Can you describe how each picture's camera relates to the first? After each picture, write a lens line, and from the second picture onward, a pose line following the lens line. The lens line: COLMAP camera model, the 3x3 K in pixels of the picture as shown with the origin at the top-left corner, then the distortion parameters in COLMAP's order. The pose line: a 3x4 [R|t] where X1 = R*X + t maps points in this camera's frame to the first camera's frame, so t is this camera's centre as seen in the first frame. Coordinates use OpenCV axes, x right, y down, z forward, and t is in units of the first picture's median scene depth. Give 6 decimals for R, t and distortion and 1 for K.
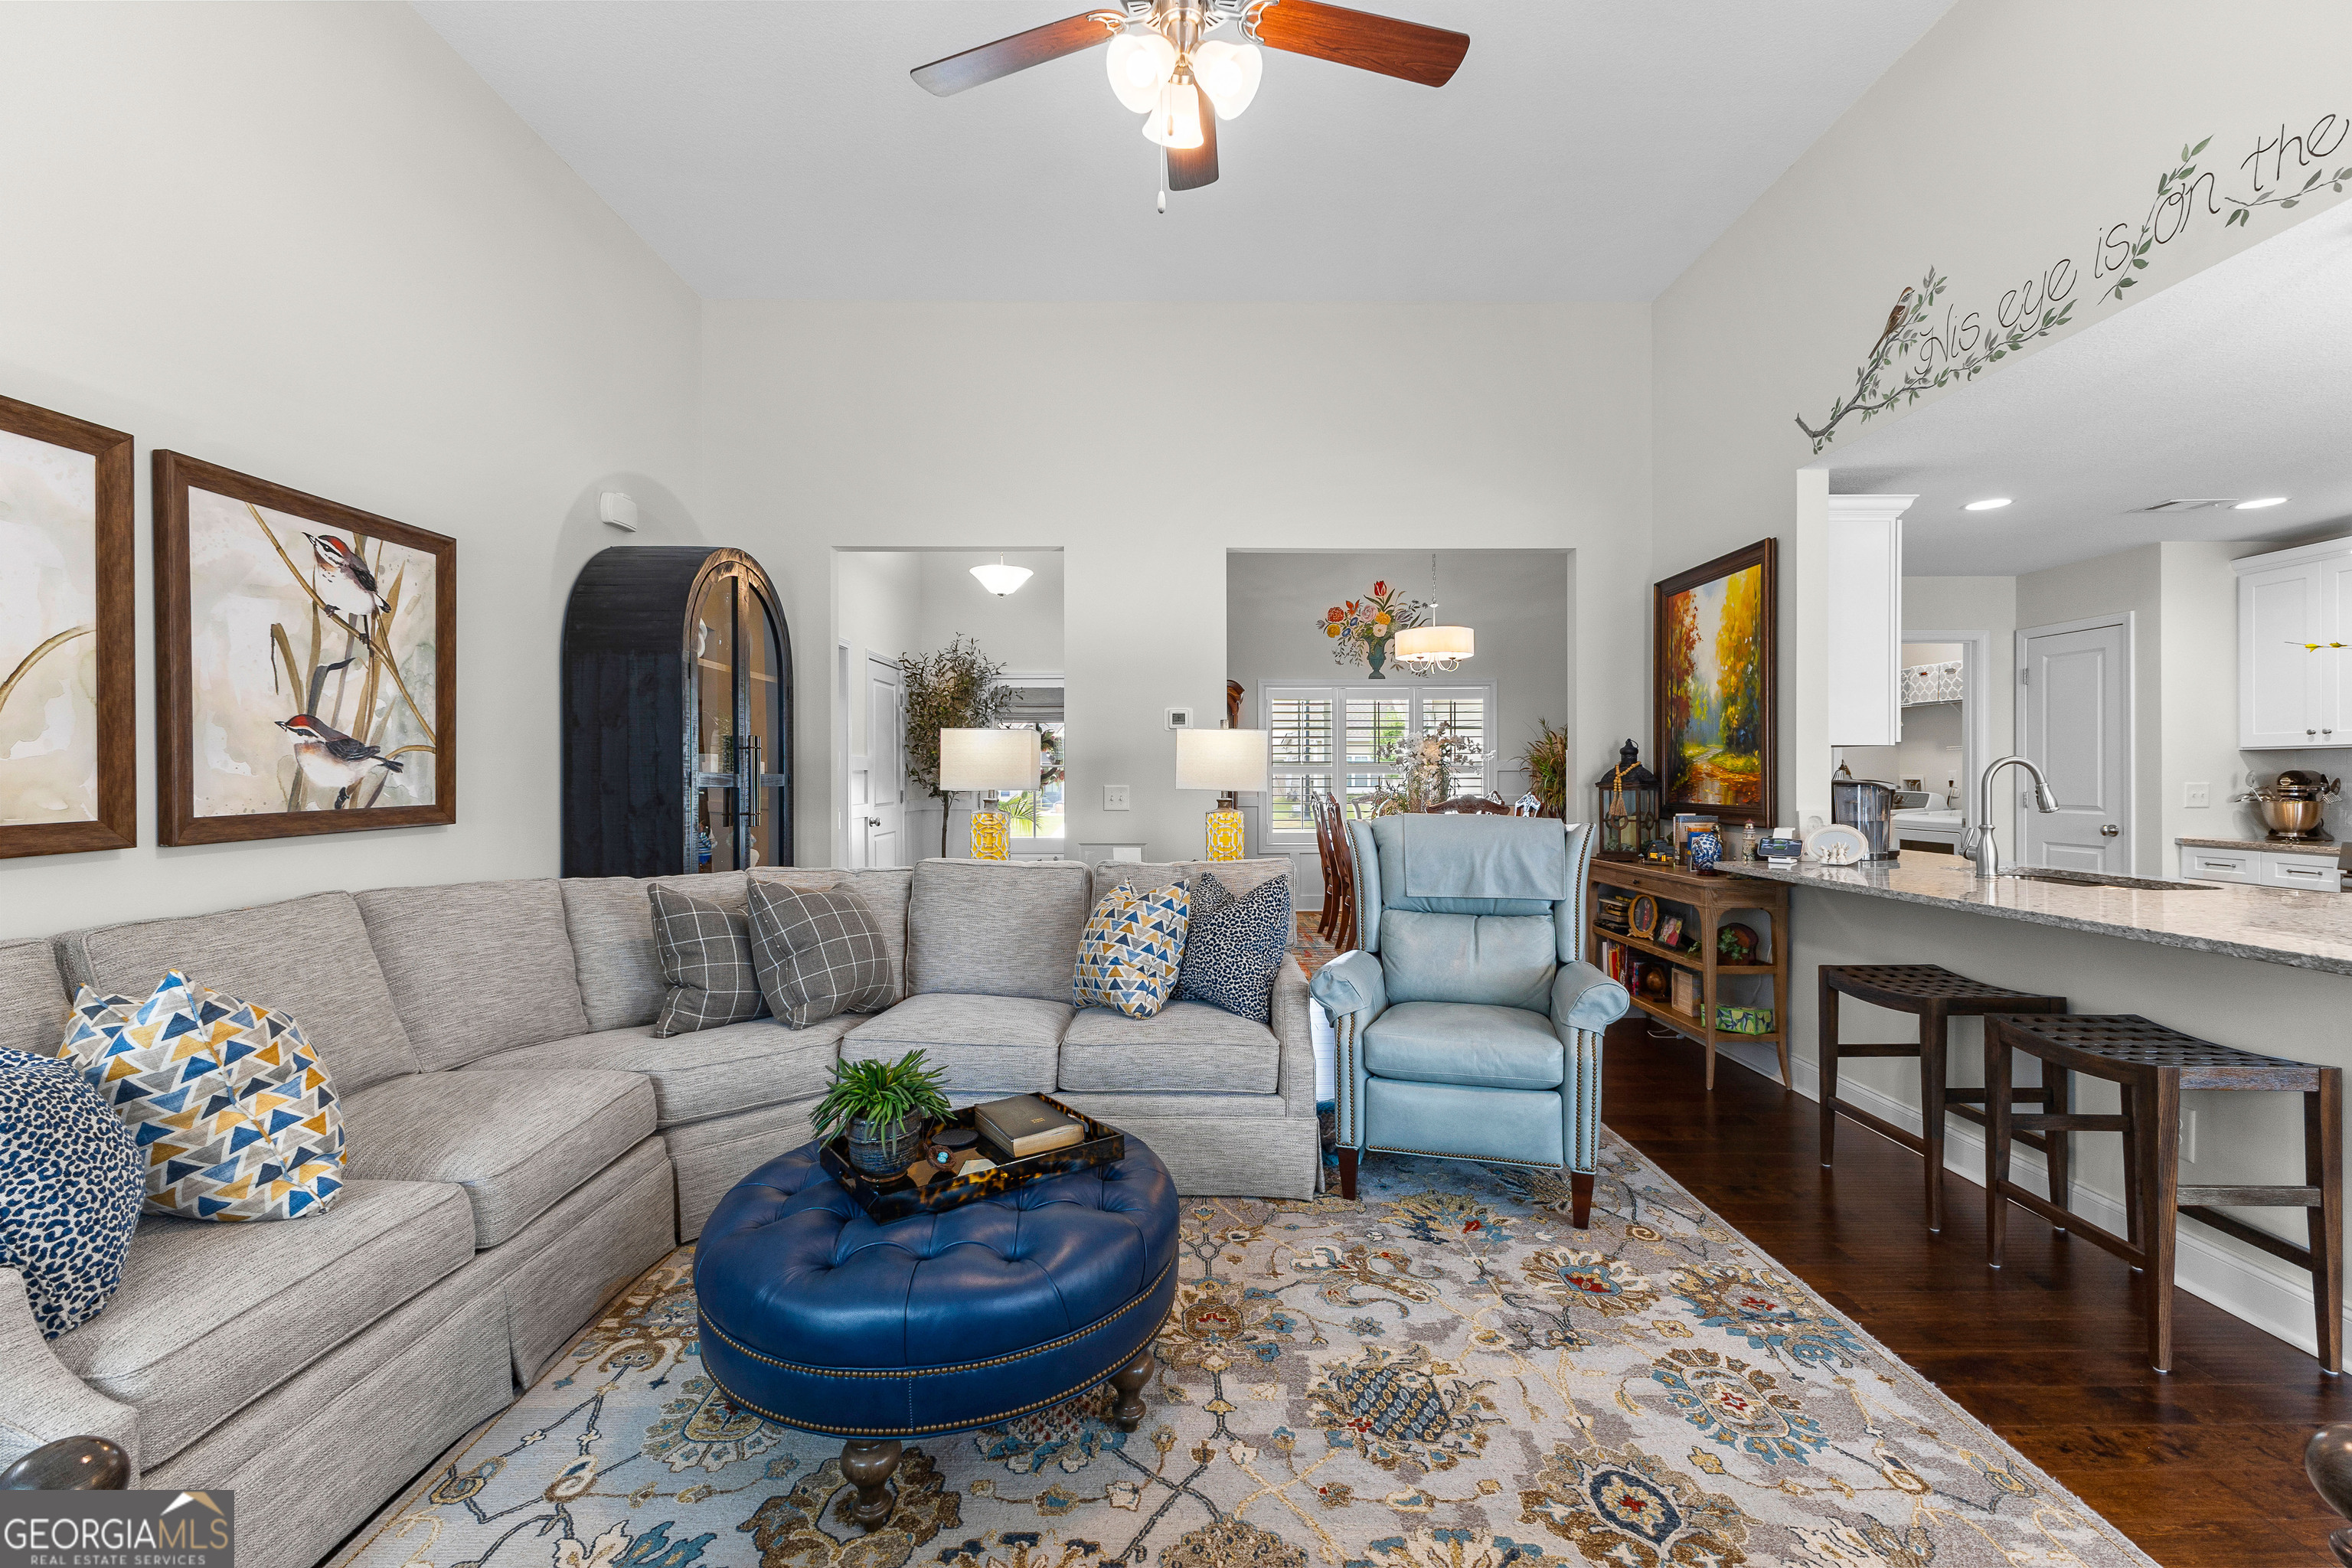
lens RADIAL K [[1018.7, 0, 1176.7], [0, 1018.7, 775.8], [0, 0, 1]] dist [0.017723, -0.005192]
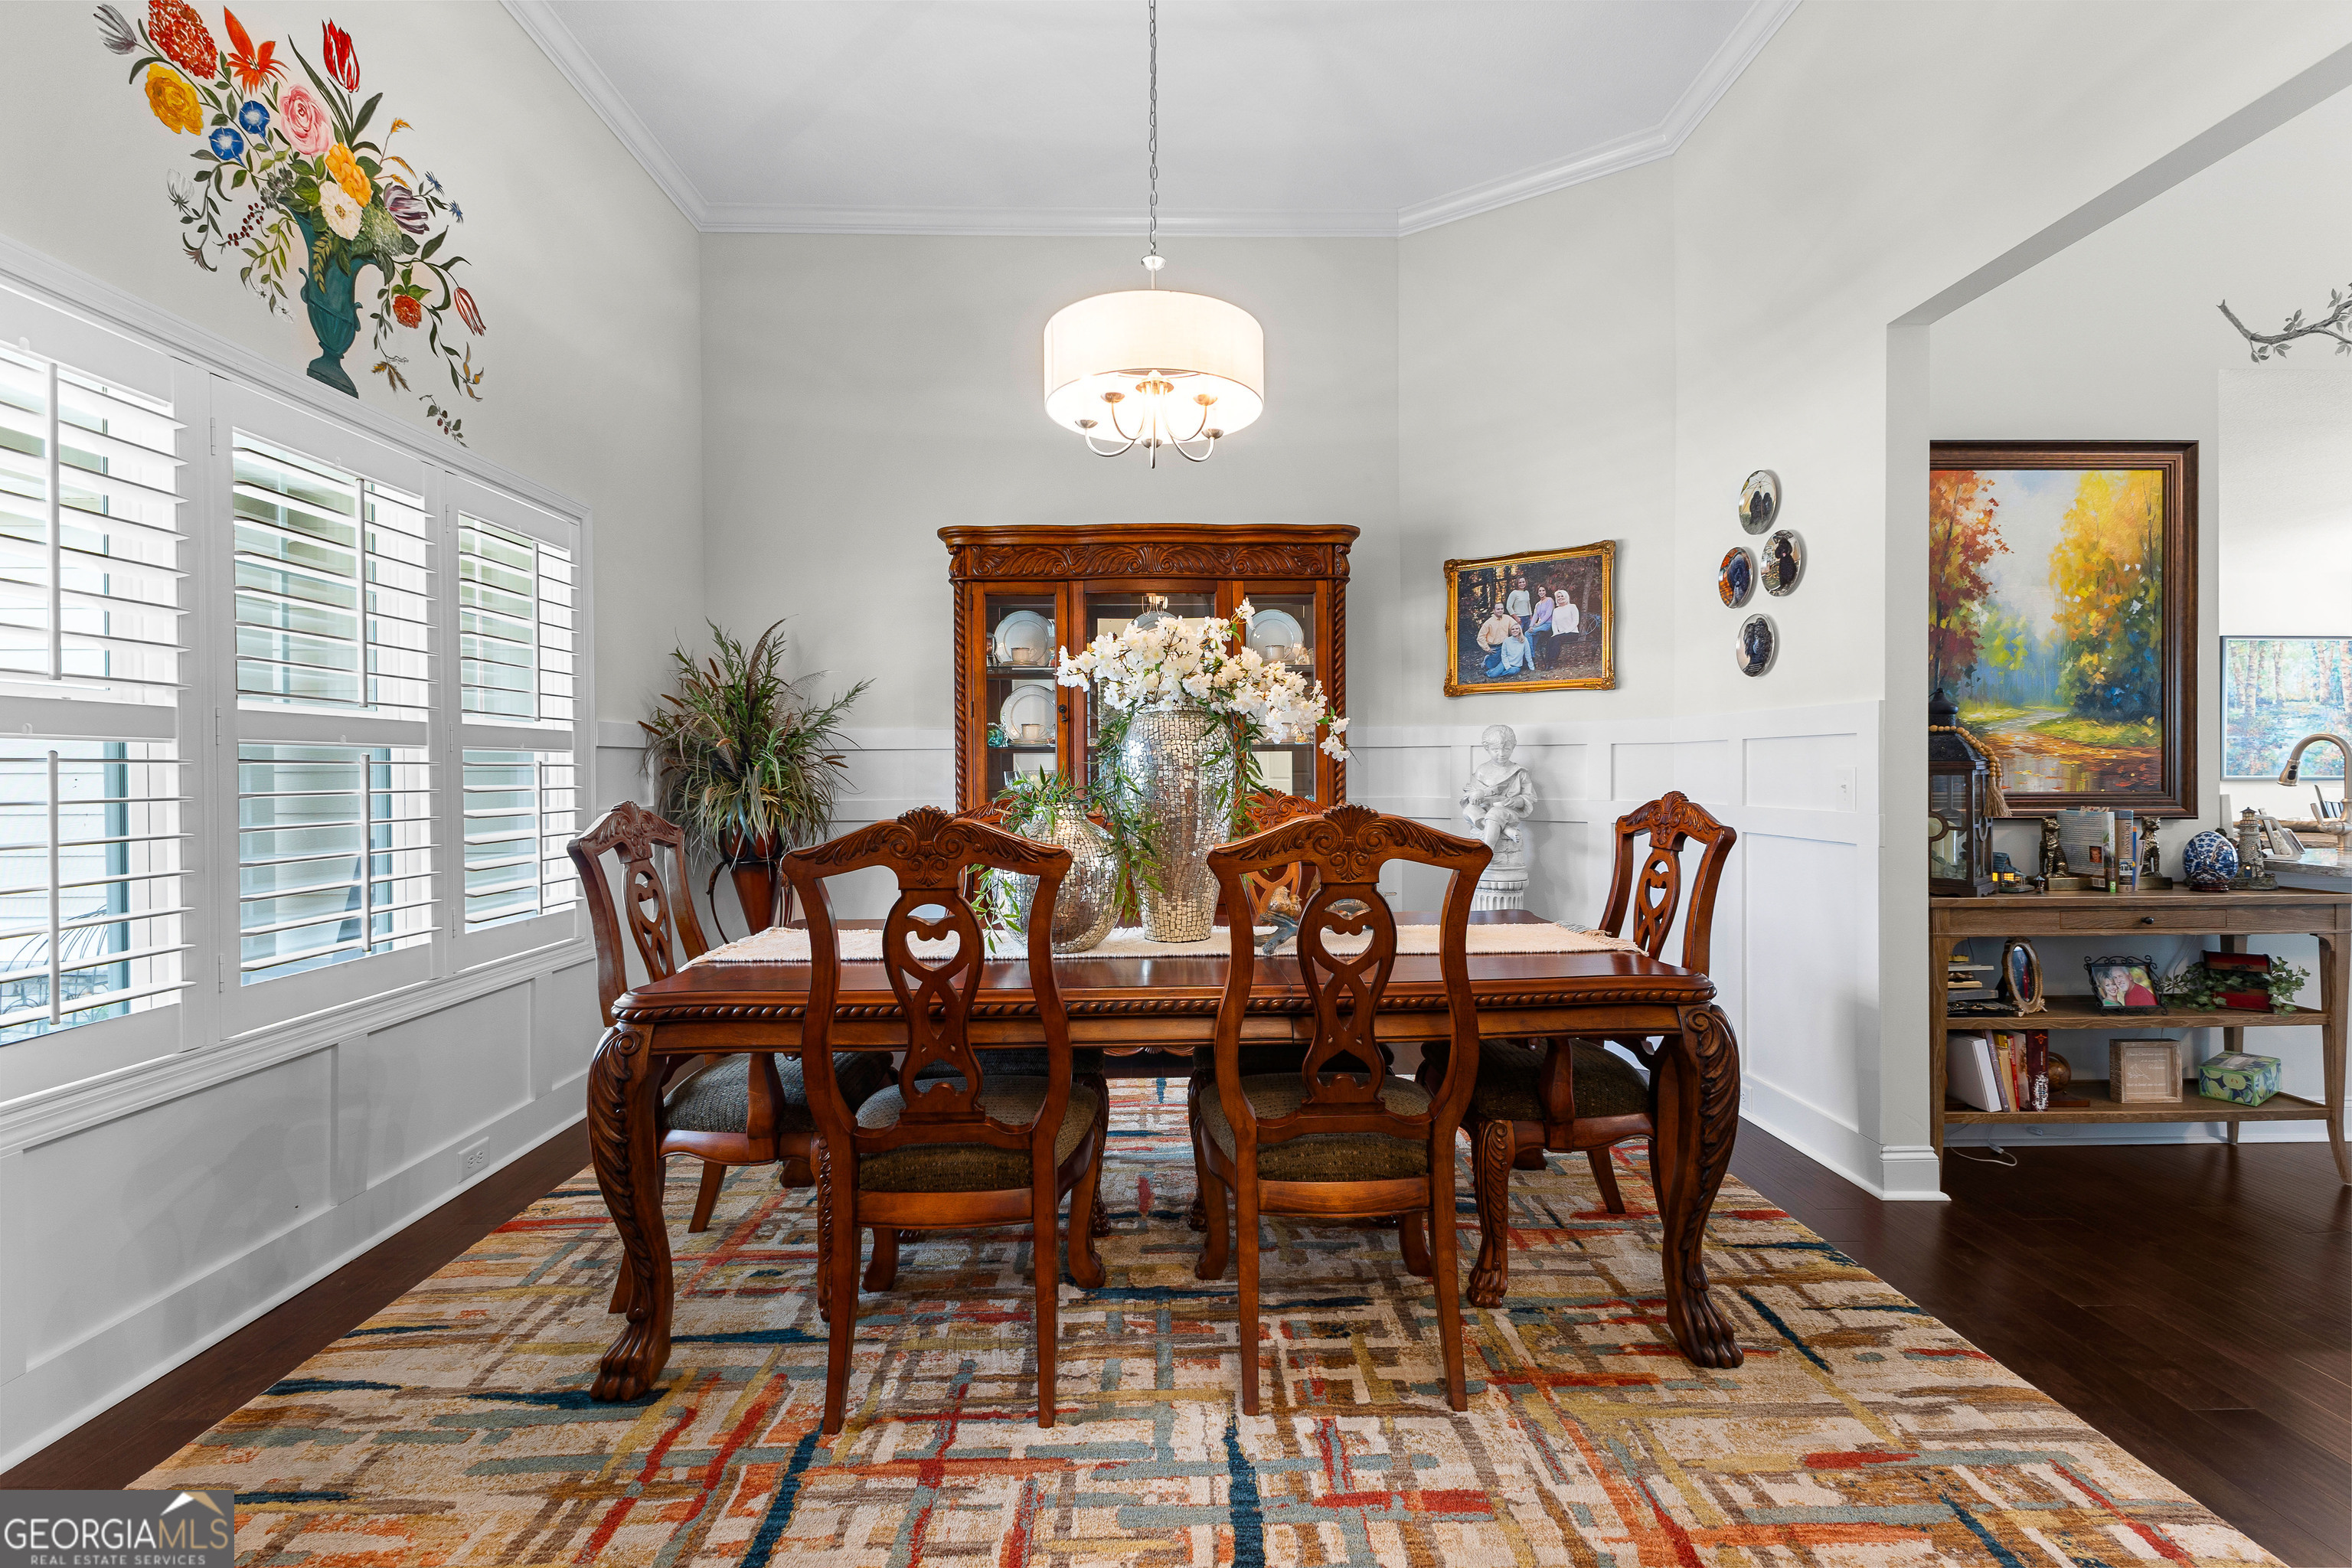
lens RADIAL K [[1018.7, 0, 1176.7], [0, 1018.7, 775.8], [0, 0, 1]] dist [0.017723, -0.005192]
pose [[-0.022935, -0.002894, 0.999733, -0.168834], [0.002309, 0.999993, 0.002948, 0.014205], [-0.999734, 0.002376, -0.022928, 1.660442]]
